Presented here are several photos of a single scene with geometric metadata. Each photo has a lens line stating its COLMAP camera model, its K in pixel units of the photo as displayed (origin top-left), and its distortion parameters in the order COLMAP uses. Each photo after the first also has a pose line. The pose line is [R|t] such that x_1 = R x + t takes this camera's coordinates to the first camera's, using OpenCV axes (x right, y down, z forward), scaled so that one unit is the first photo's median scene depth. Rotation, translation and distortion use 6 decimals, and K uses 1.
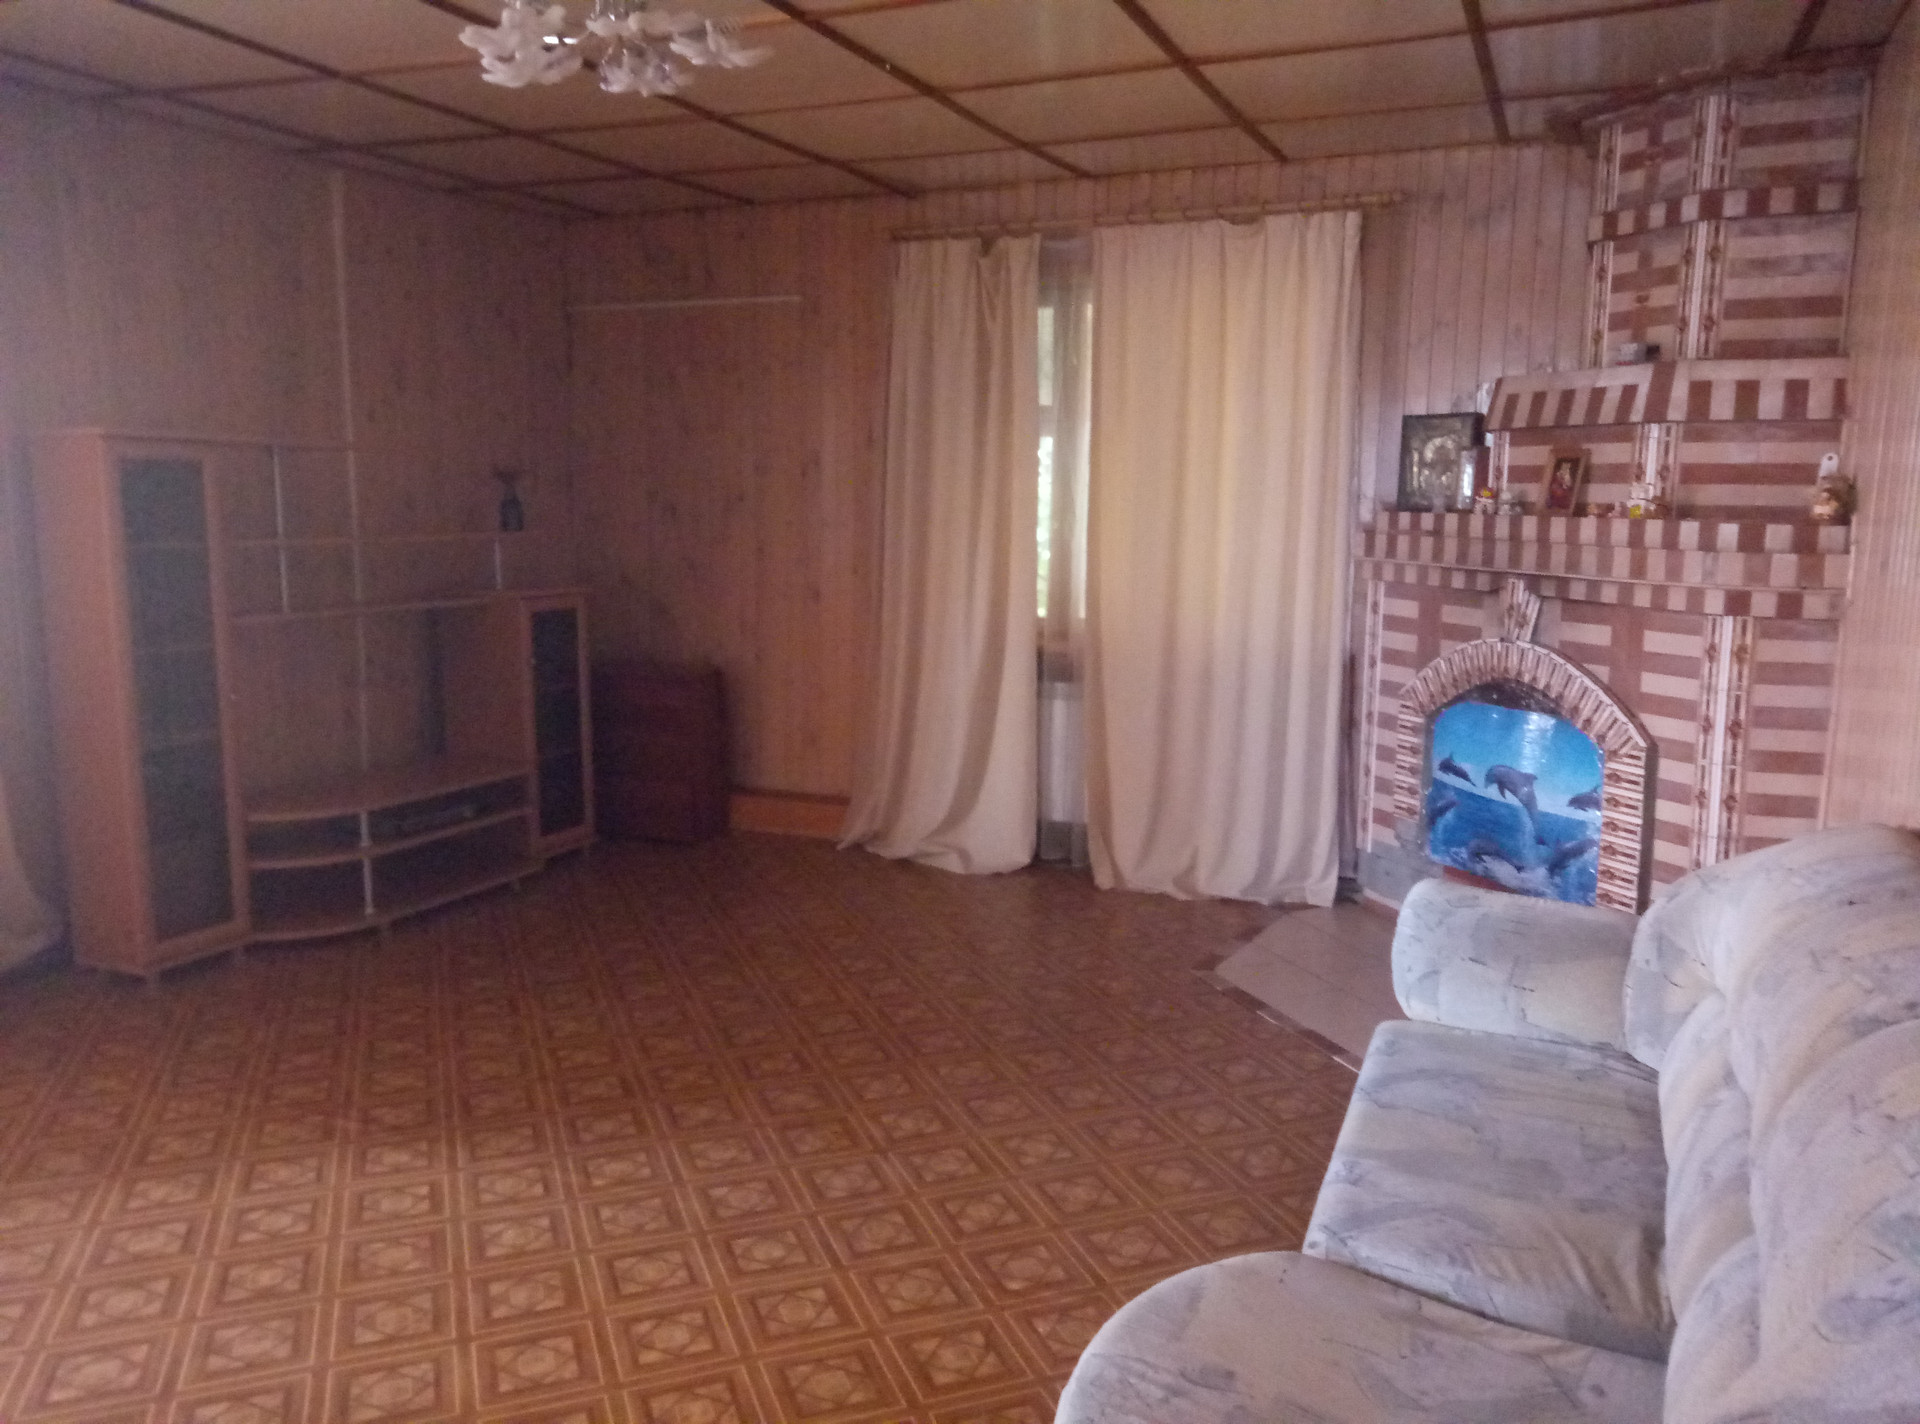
lens RADIAL K [[1412.8, 0, 966.5], [0, 1412.8, 677.9], [0, 0, 1]] dist [0.036051, -0.043144]
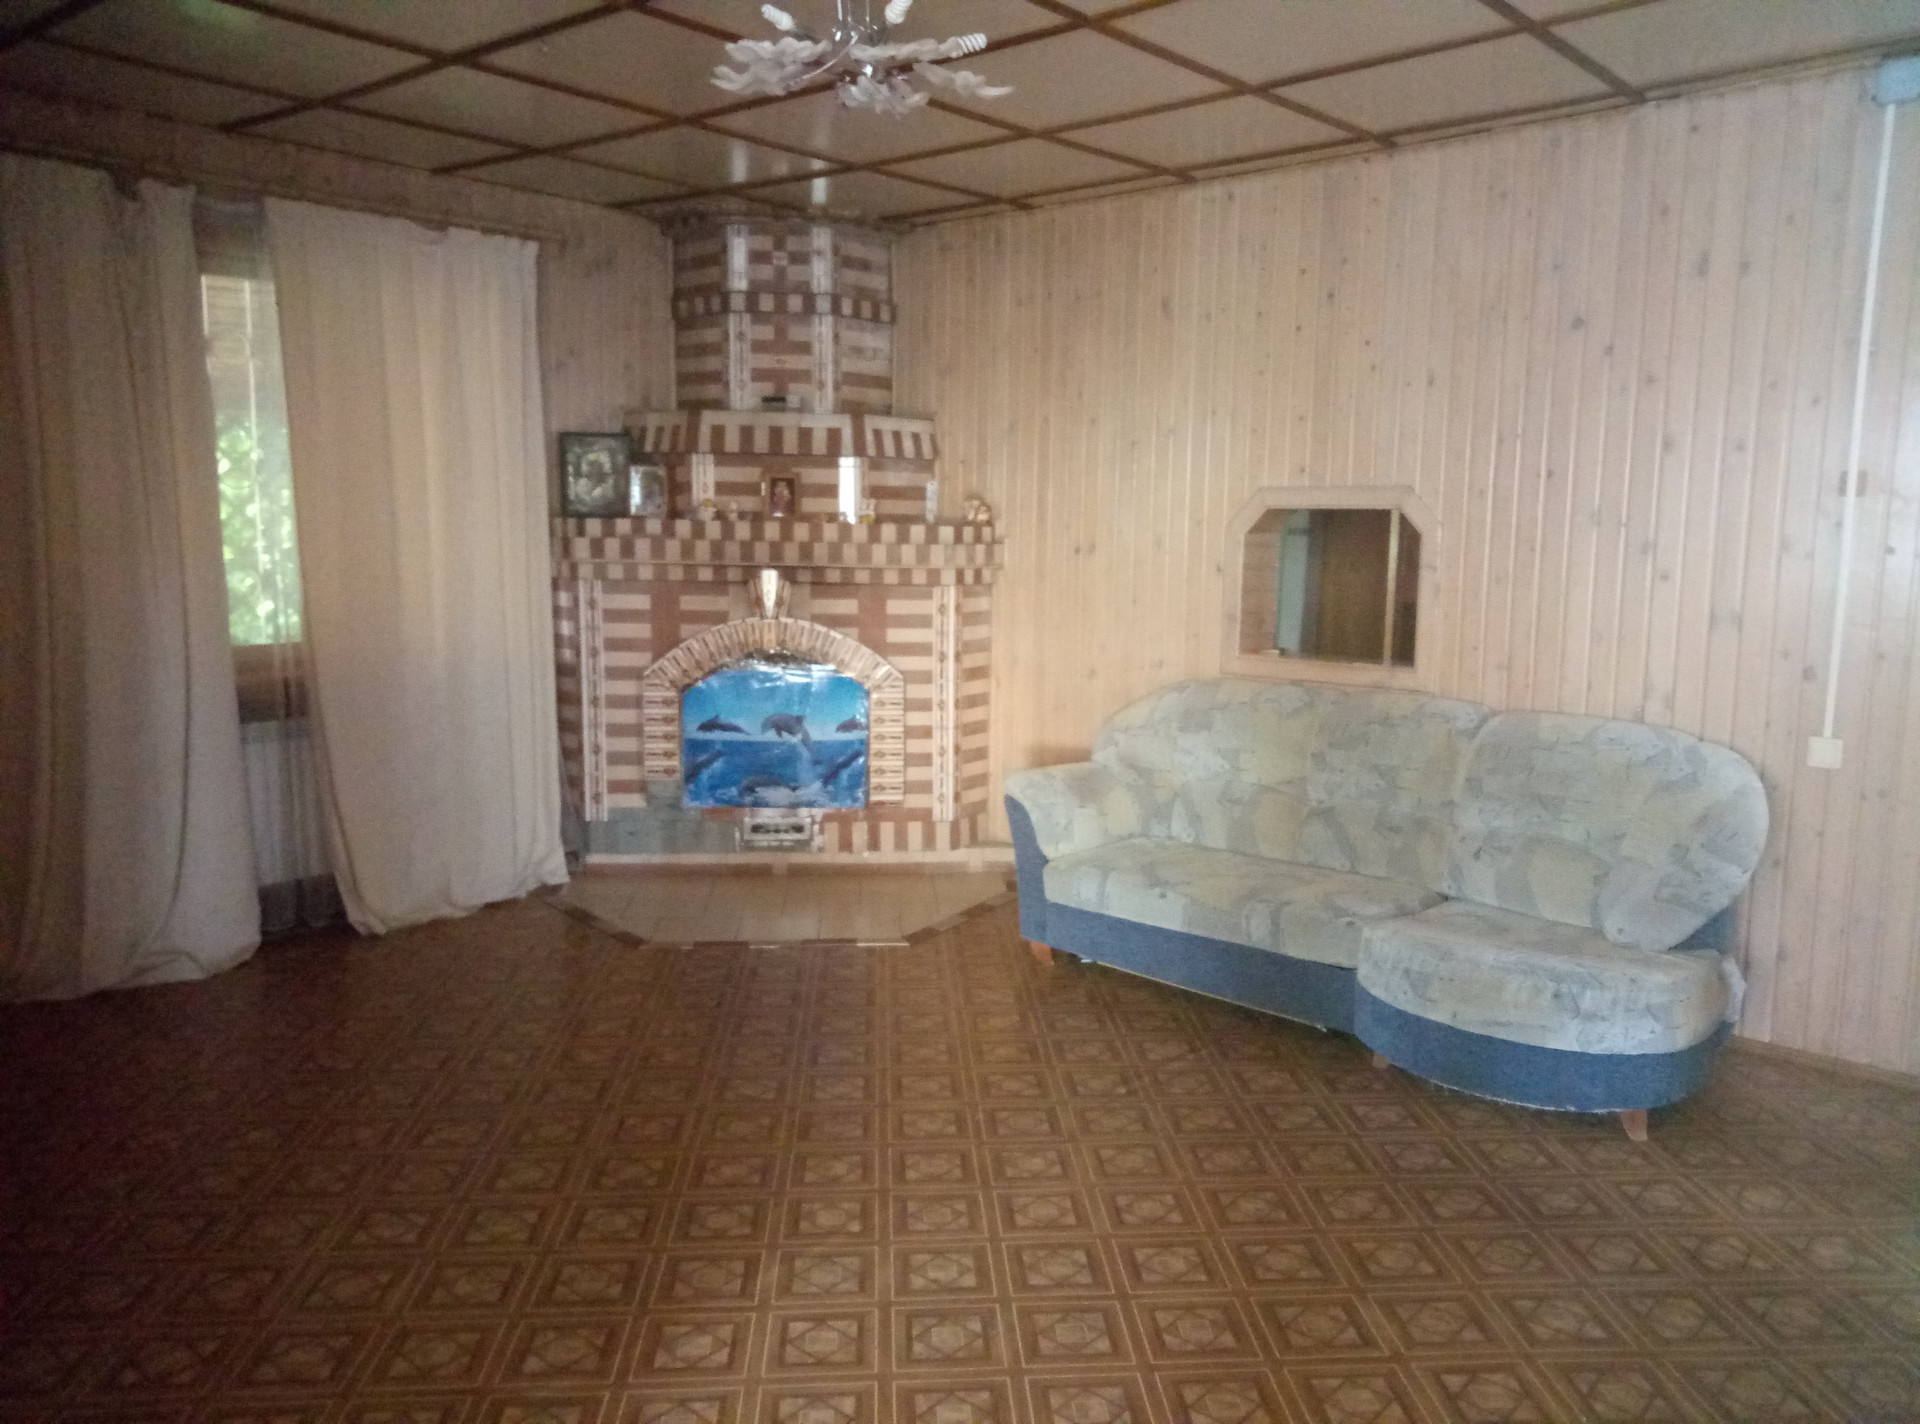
lens RADIAL K [[1412.8, 0, 966.5], [0, 1412.8, 677.9], [0, 0, 1]] dist [0.036051, -0.043144]
pose [[0.306949, -0.120043, 0.944125, -0.819949], [0.112141, 0.989665, 0.089375, -0.069822], [-0.945096, 0.078441, 0.317238, 0.439053]]
